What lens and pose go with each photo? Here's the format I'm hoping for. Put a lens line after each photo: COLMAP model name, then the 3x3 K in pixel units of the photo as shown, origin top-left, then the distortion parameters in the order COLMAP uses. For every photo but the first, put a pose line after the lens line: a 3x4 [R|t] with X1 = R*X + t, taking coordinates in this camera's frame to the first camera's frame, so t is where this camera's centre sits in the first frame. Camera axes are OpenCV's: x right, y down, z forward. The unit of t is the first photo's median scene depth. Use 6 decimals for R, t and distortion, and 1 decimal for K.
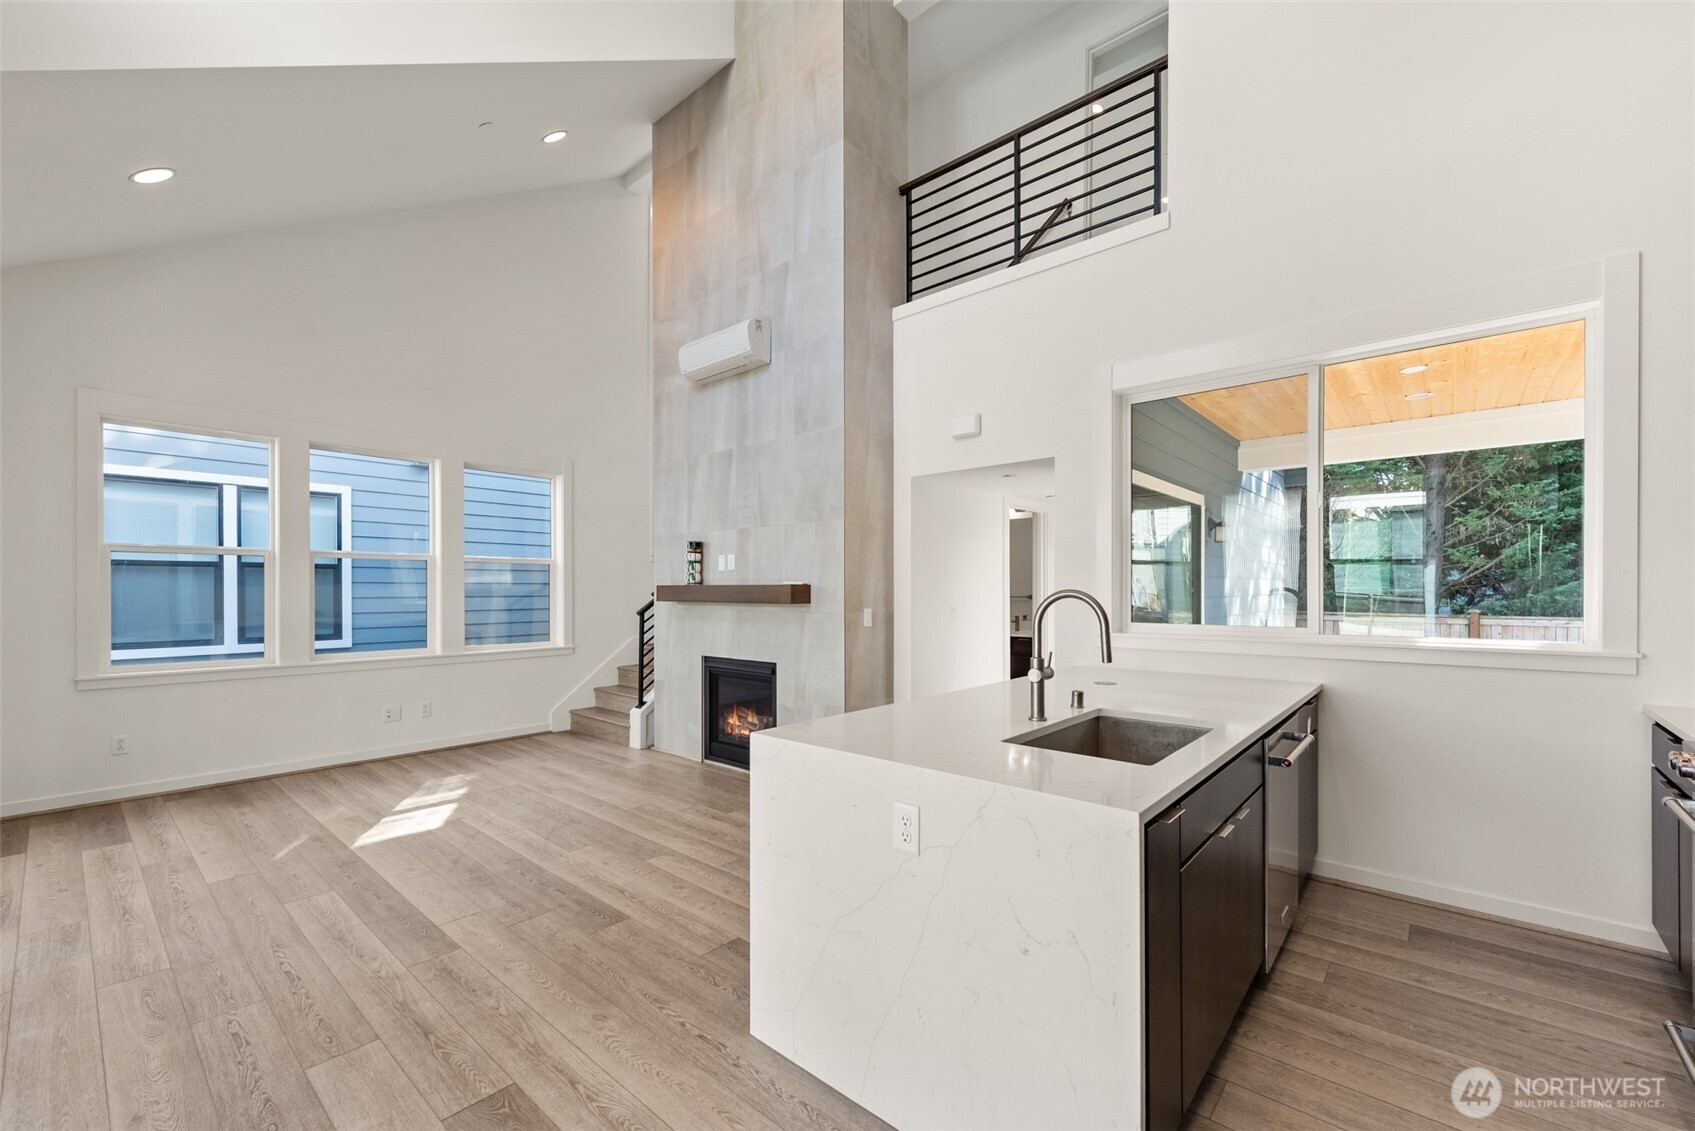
lens RADIAL K [[688.7, 0, 832.6], [0, 688.7, 586.2], [0, 0, 1]] dist [0.012053, -0.000382]
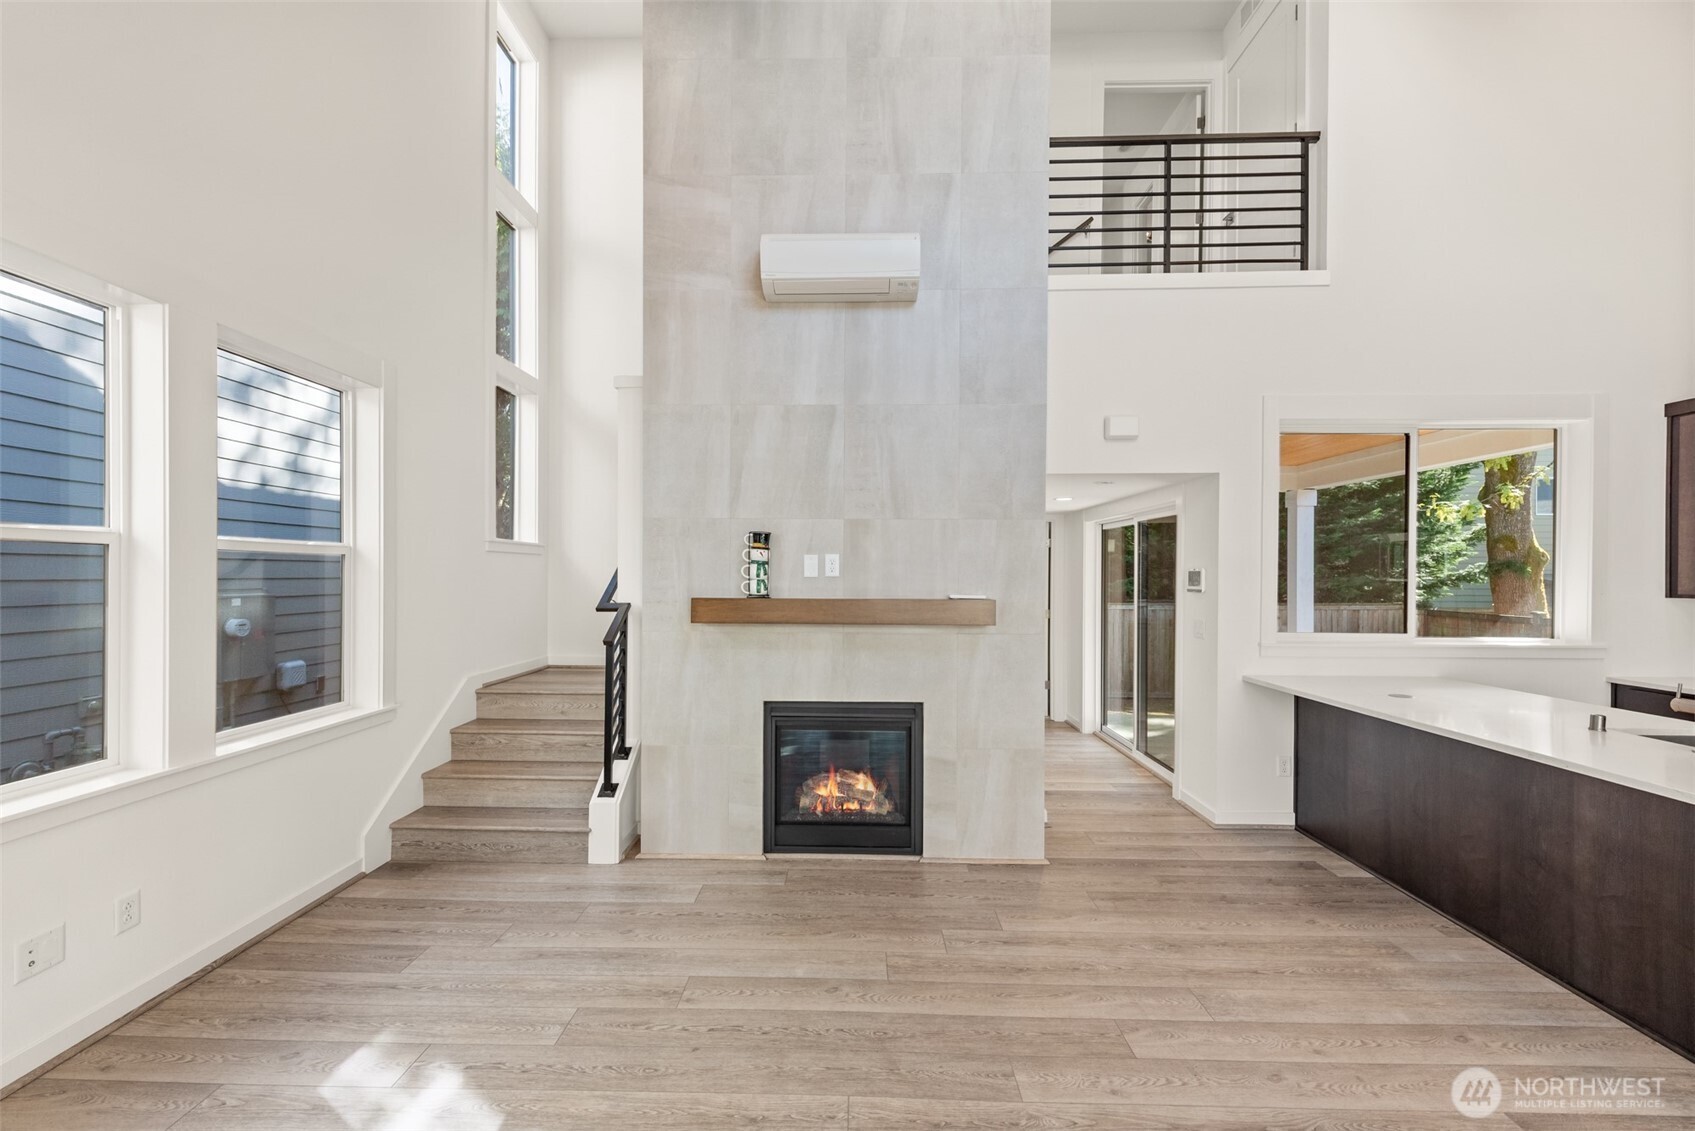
lens RADIAL K [[663.6, 0, 840.8], [0, 663.6, 574.6], [0, 0, 1]] dist [0.013095, -0.004696]
pose [[0.762080, 0.004927, 0.647464, -0.652868], [-0.007553, 0.999971, 0.001280, -0.029679], [-0.647439, -0.005866, 0.762095, 0.534495]]
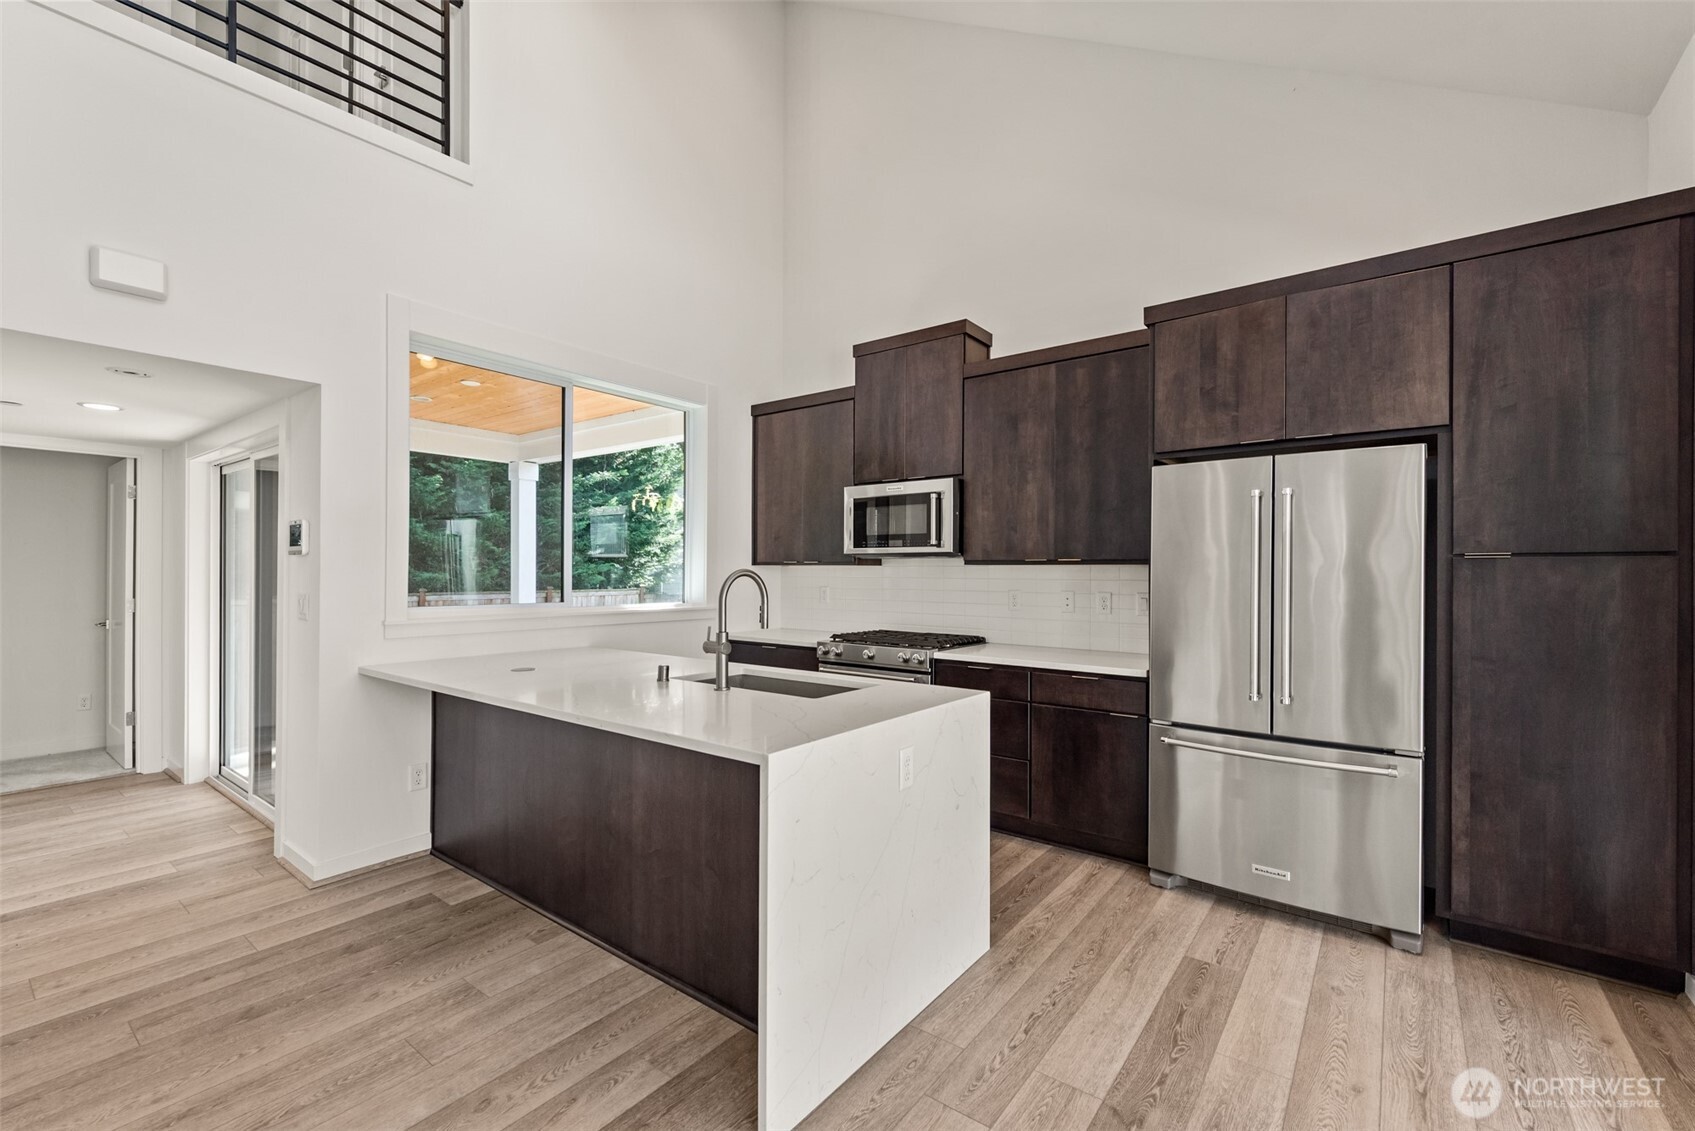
lens RADIAL K [[720.3, 0, 841.3], [0, 720.3, 572.9], [0, 0, 1]] dist [0.015886, -0.007861]
pose [[-0.072154, 0.002481, 0.997390, -0.417206], [-0.008117, 0.999962, -0.003075, 0.007234], [-0.997360, -0.008317, -0.072131, 0.446283]]
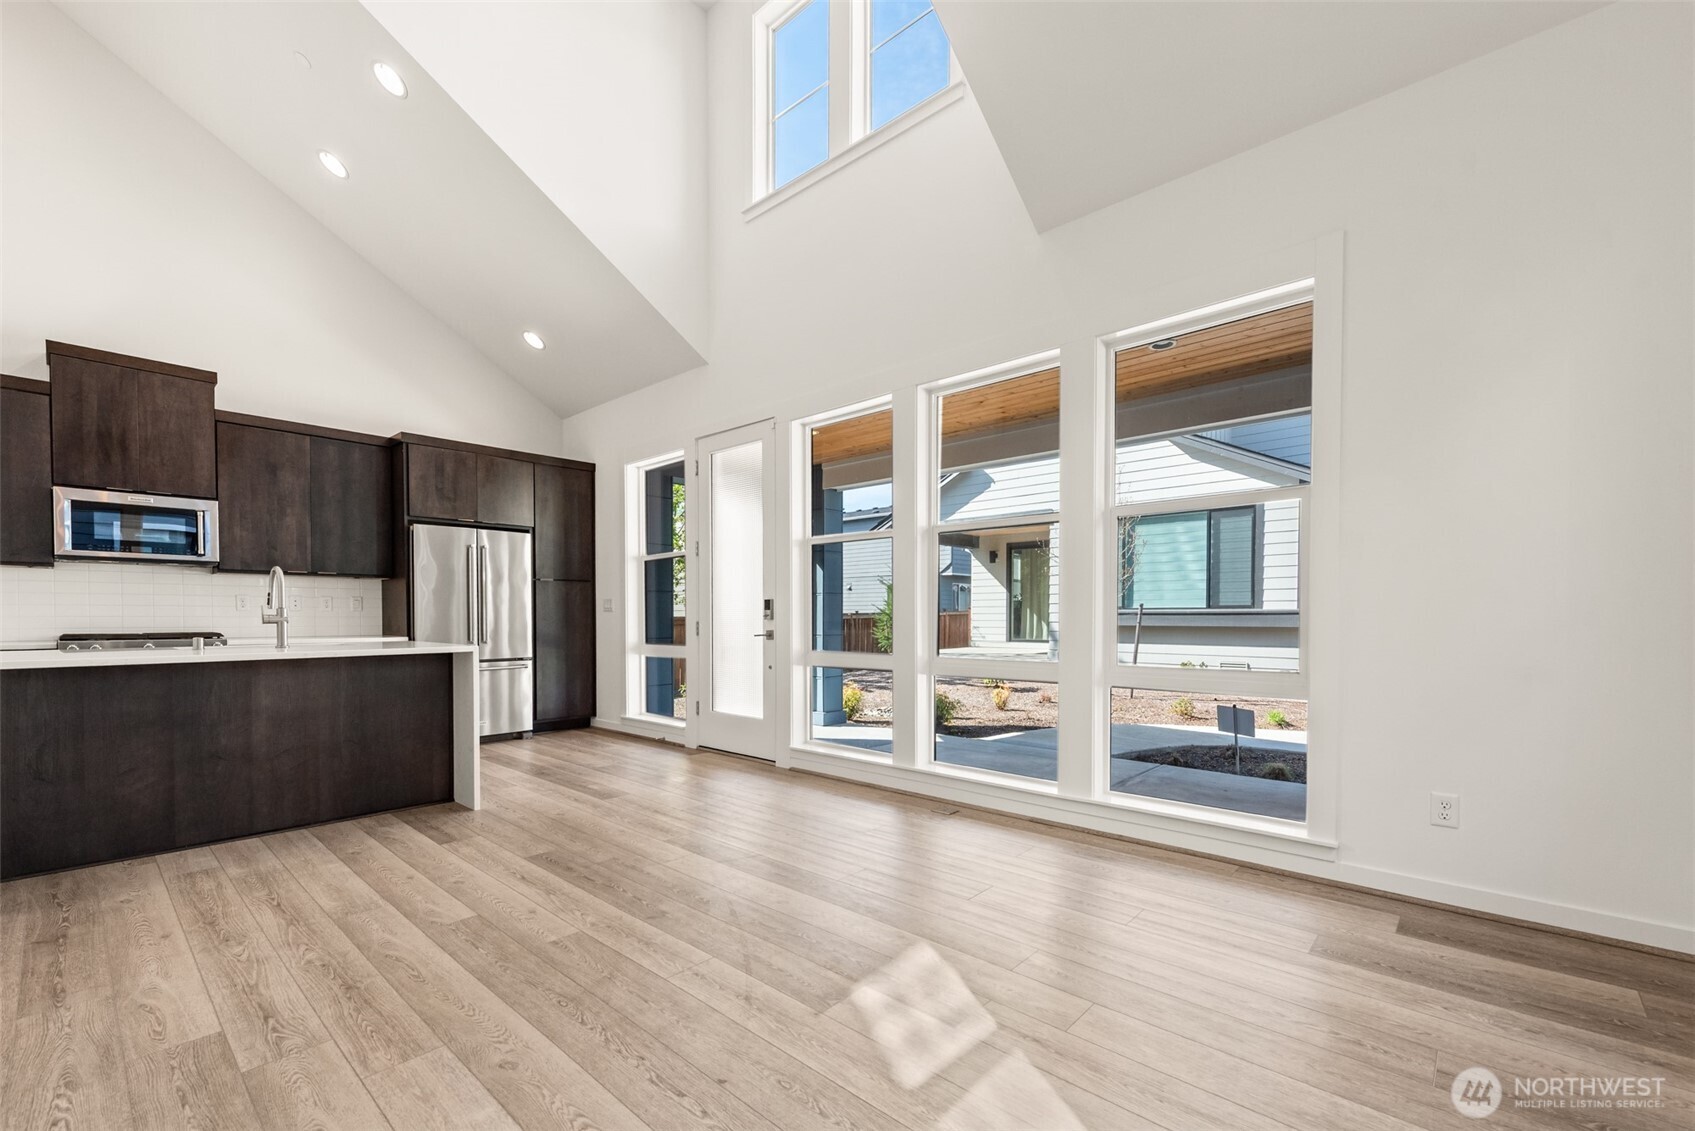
lens RADIAL K [[709.1, 0, 835.3], [0, 709.1, 631.0], [0, 0, 1]] dist [0.000594, -0.000138]
pose [[-0.999924, 0.002467, 0.012114, -0.492360], [0.002681, 0.999840, 0.017677, 0.065576], [-0.012068, 0.017708, -0.999770, 1.298800]]
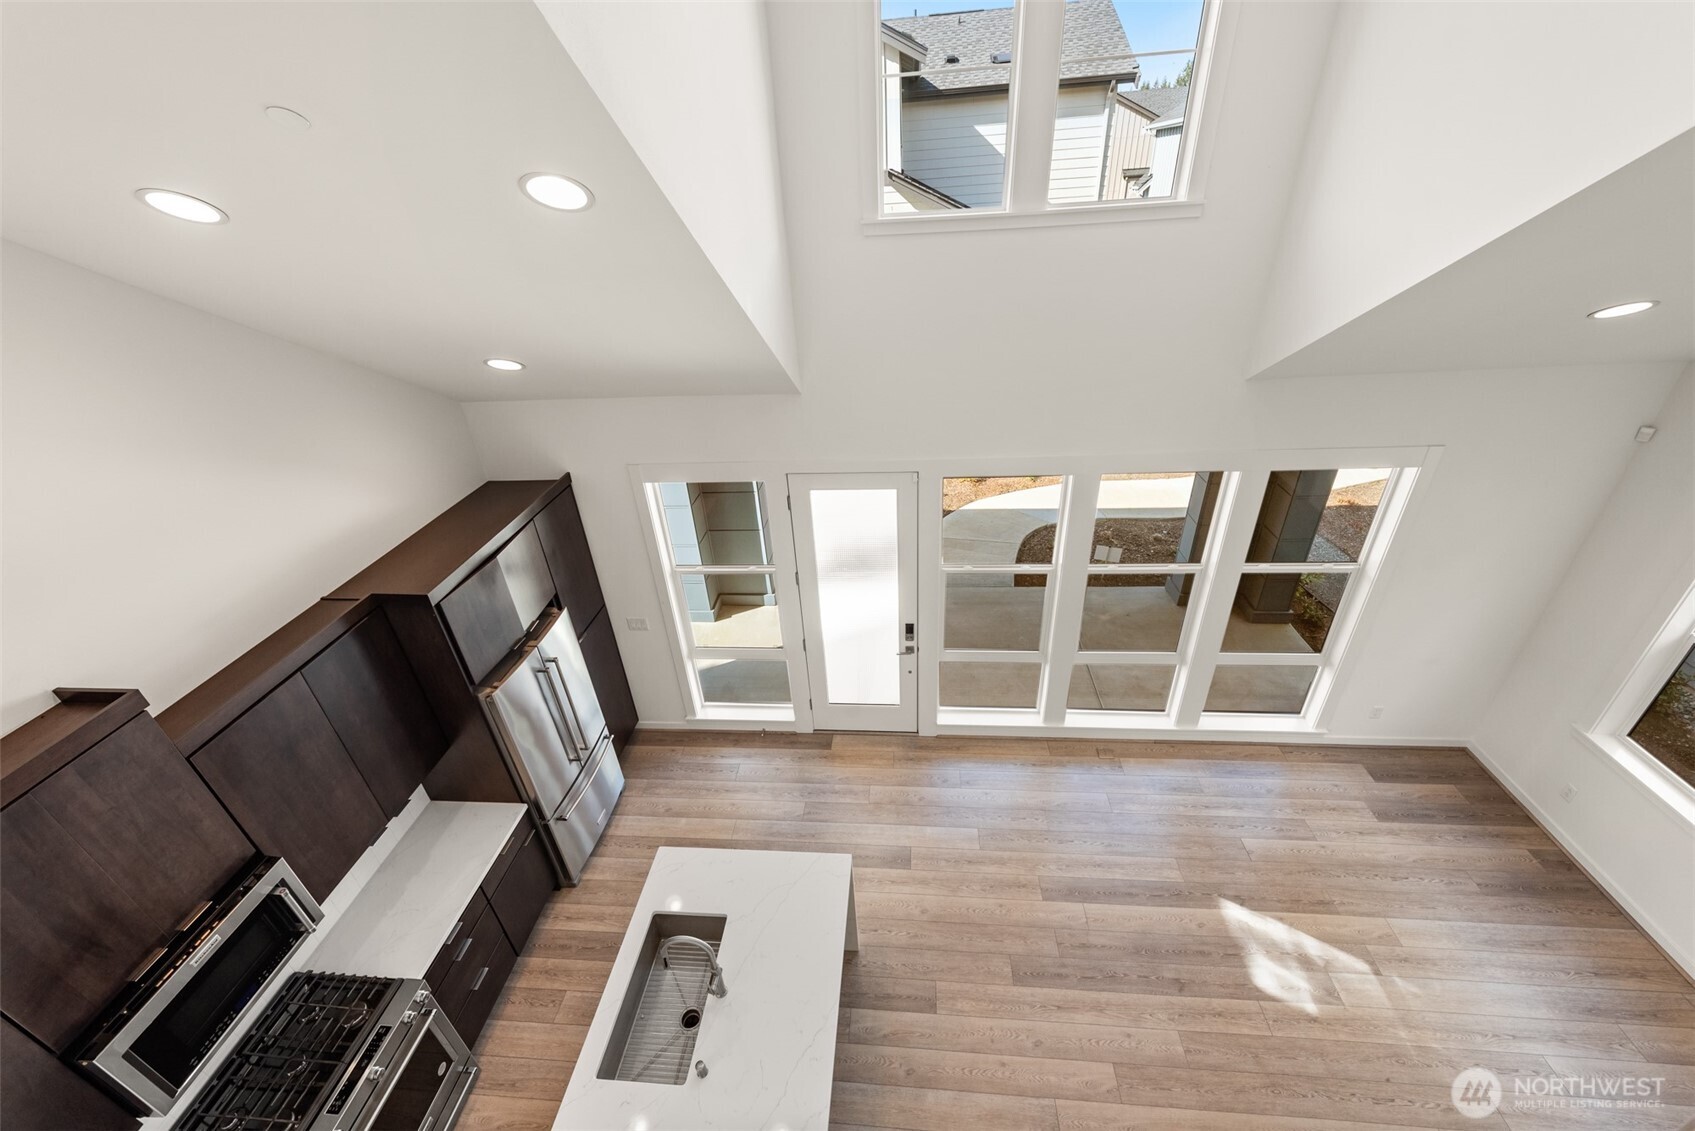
lens RADIAL K [[659.7, 0, 844.0], [0, 659.7, 570.5], [0, 0, 1]] dist [0.012952, -0.004449]
pose [[-0.799044, 0.343444, -0.493533, 0.235773], [0.059674, 0.862058, 0.503284, -0.615969], [0.598304, 0.372695, -0.709317, 0.898034]]
